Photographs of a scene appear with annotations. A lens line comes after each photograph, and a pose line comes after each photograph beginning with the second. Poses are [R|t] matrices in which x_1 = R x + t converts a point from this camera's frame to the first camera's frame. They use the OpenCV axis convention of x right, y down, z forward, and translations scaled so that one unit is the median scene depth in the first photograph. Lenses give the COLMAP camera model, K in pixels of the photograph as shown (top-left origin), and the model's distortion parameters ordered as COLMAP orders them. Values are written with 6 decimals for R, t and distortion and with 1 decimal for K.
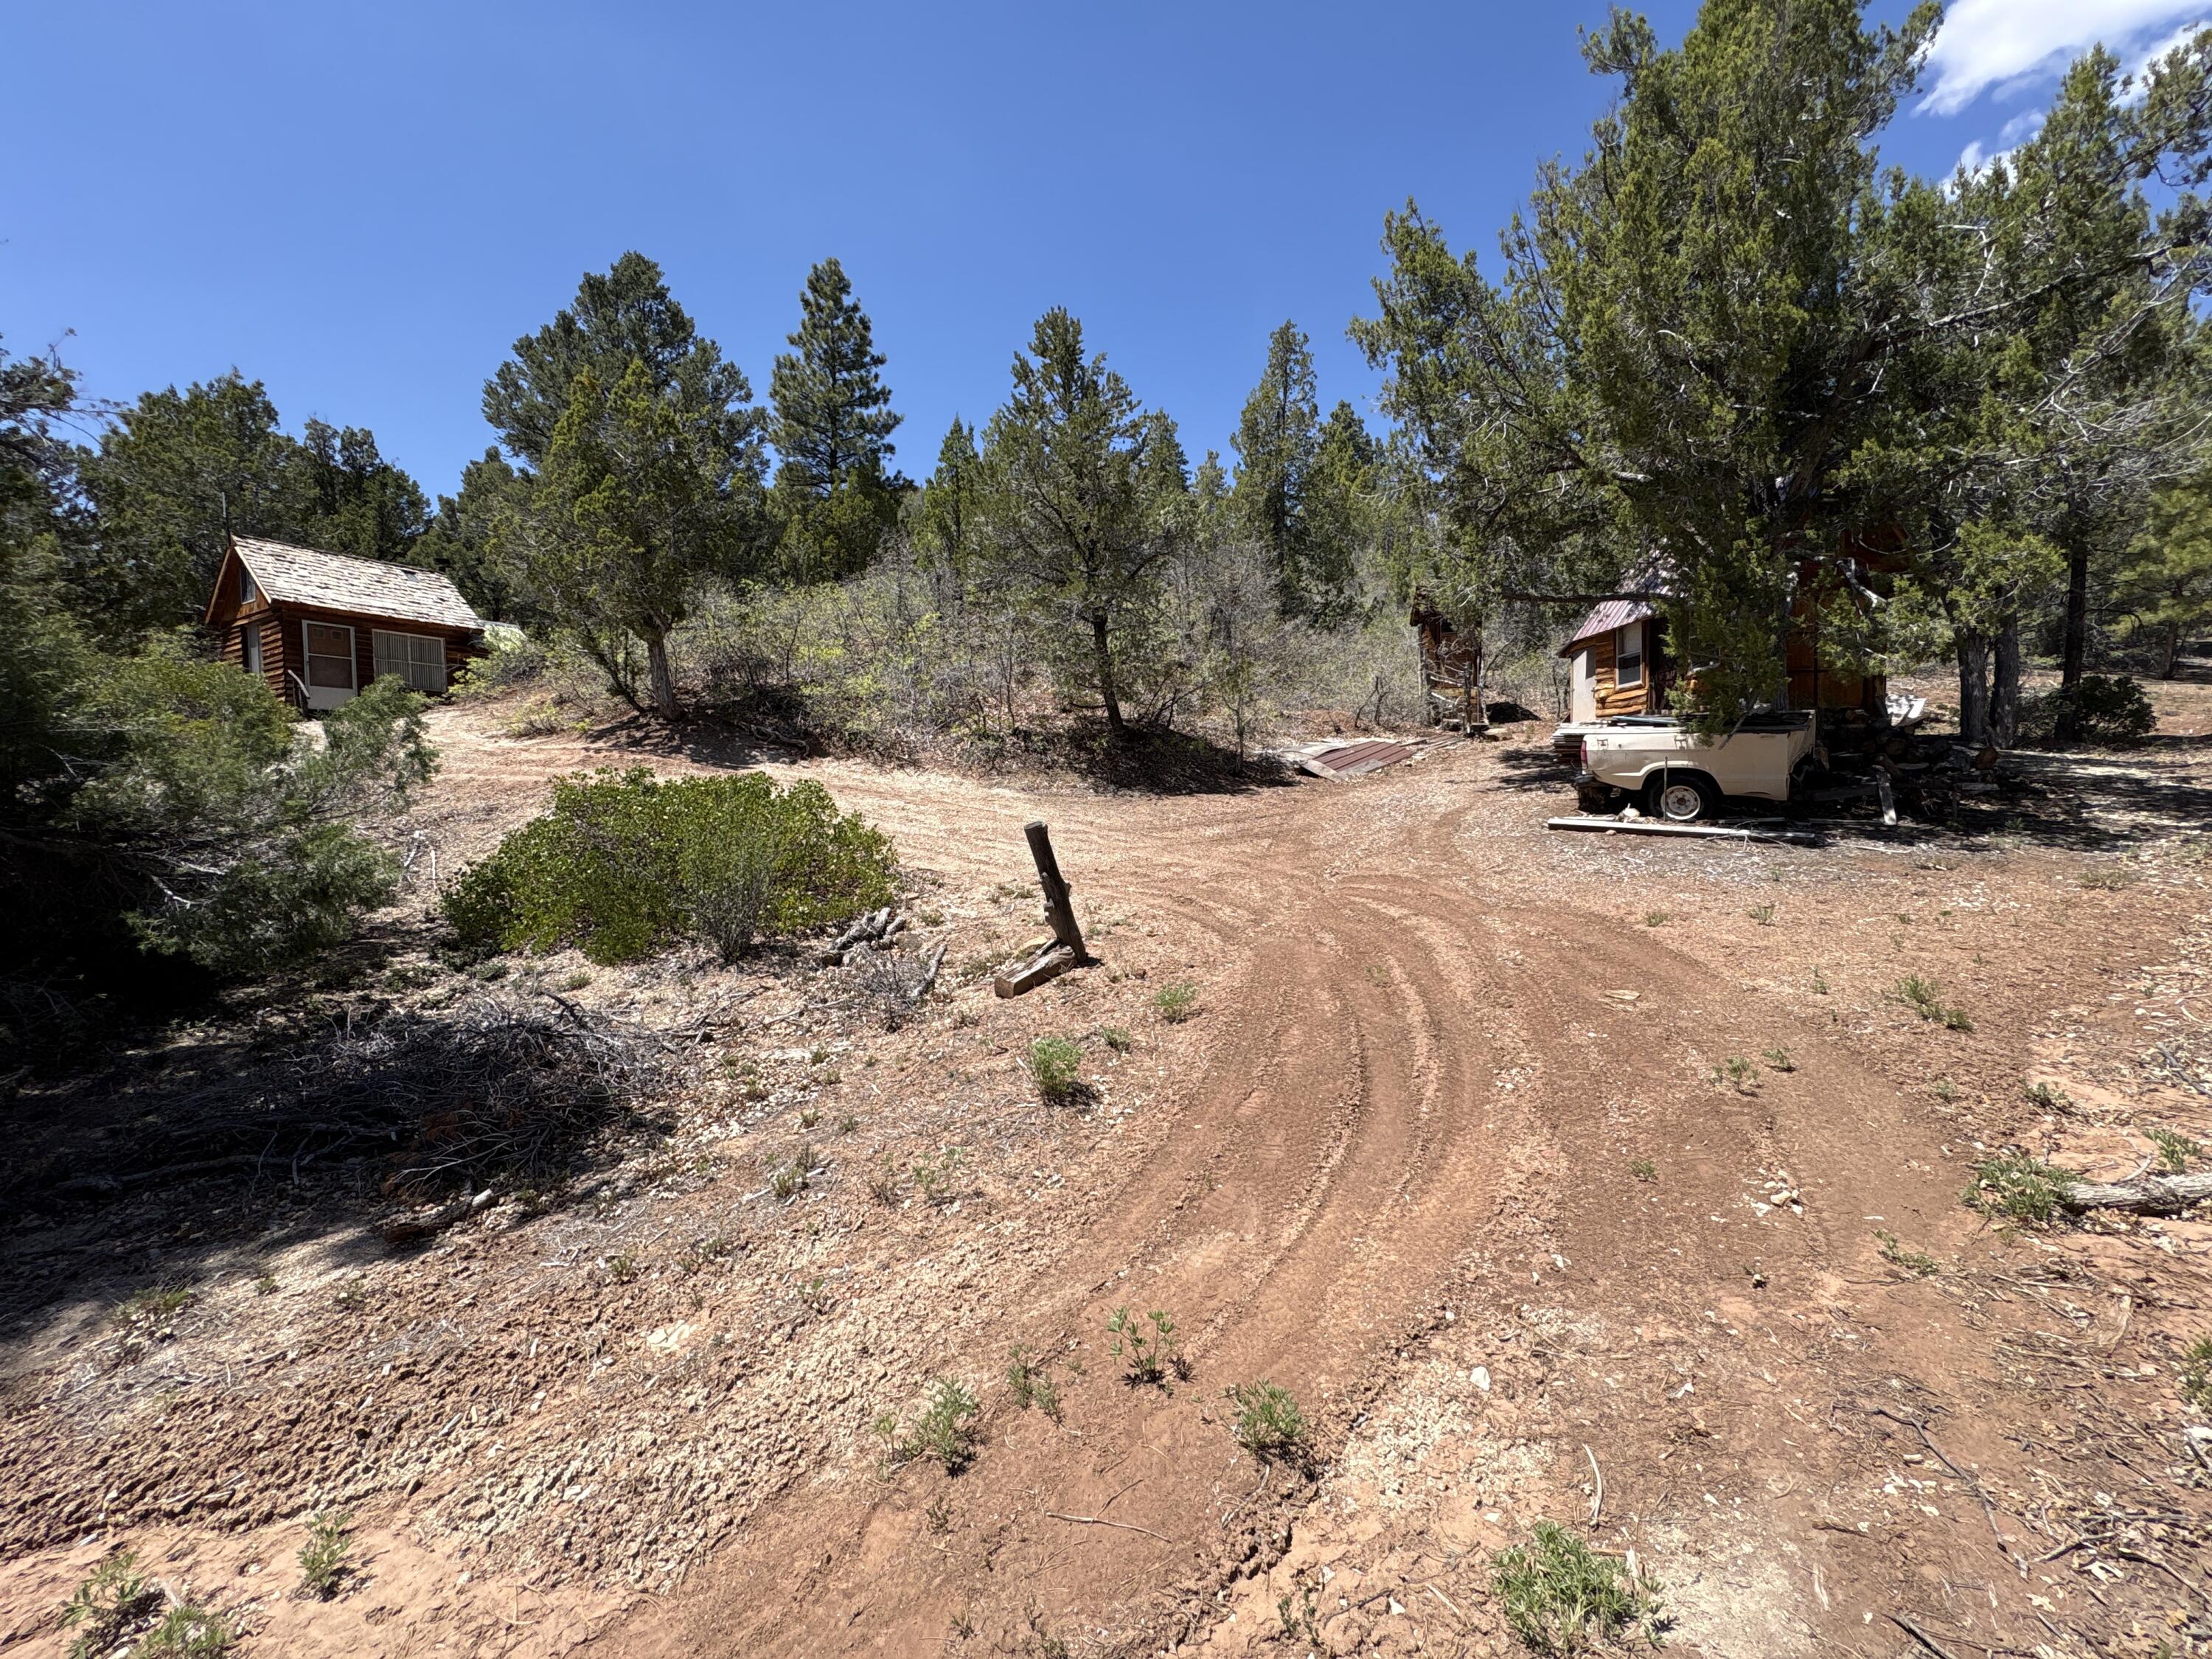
lens RADIAL K [[875.9, 0, 1098.6], [0, 875.9, 822.6], [0, 0, 1]] dist [0.000219, -0.000296]
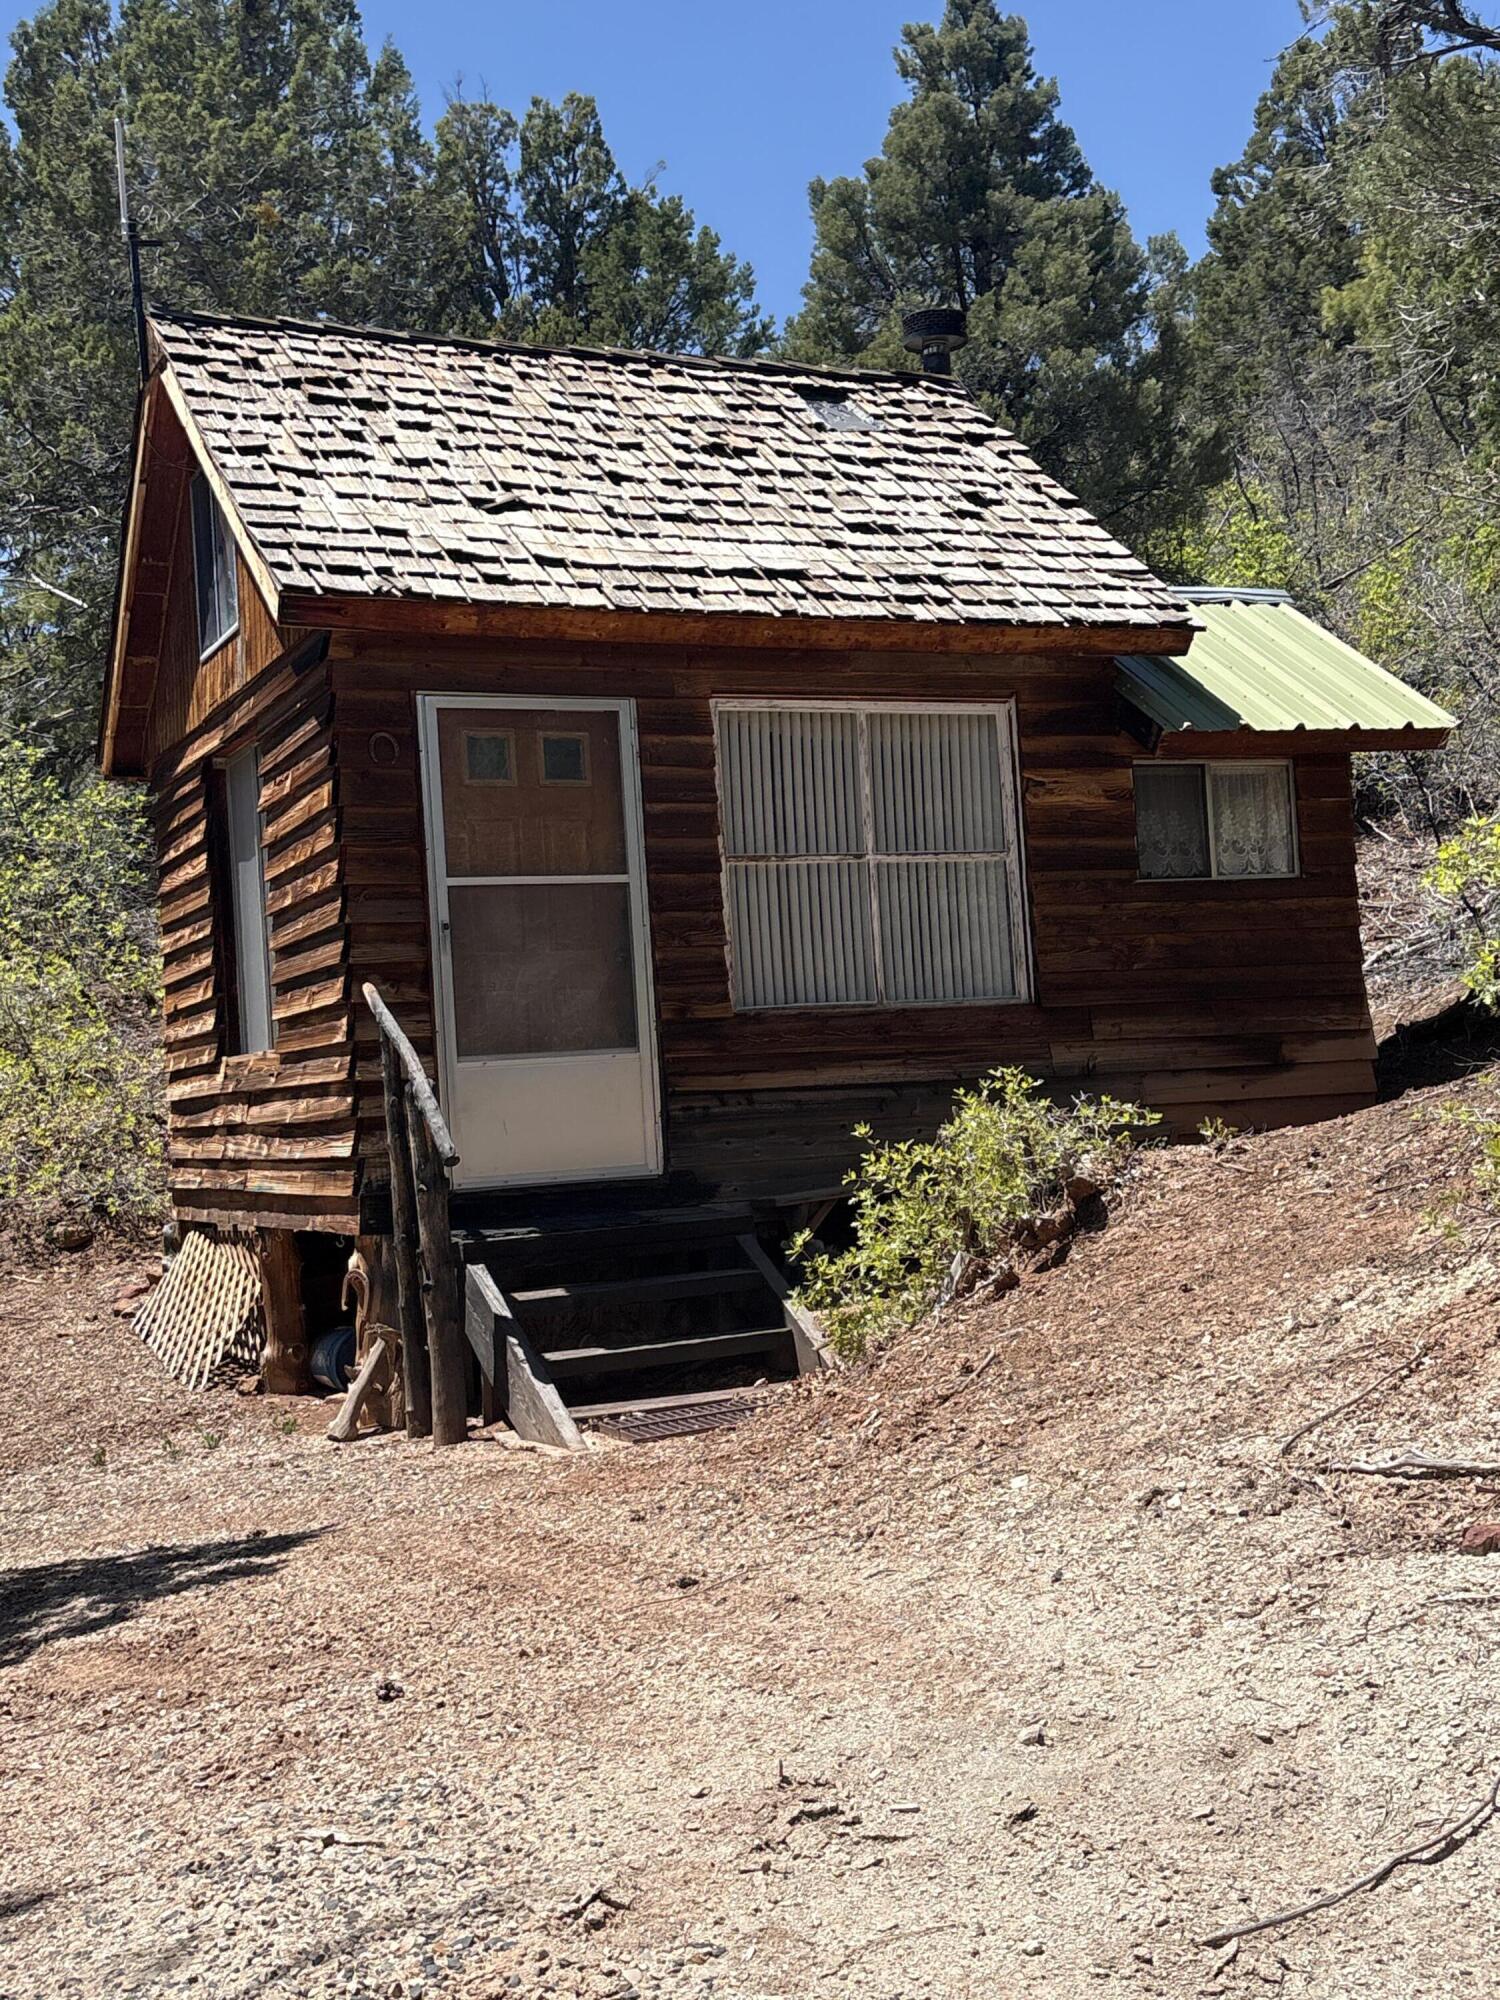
lens RADIAL K [[2362.3, 0, 752.1], [0, 2362.3, 1001.4], [0, 0, 1]] dist [-0.002125, 0.000000]
pose [[0.814581, -0.058909, -0.577051, -0.556487], [0.032114, 0.997884, -0.056538, -0.133709], [0.579161, 0.027523, 0.814749, 0.623166]]
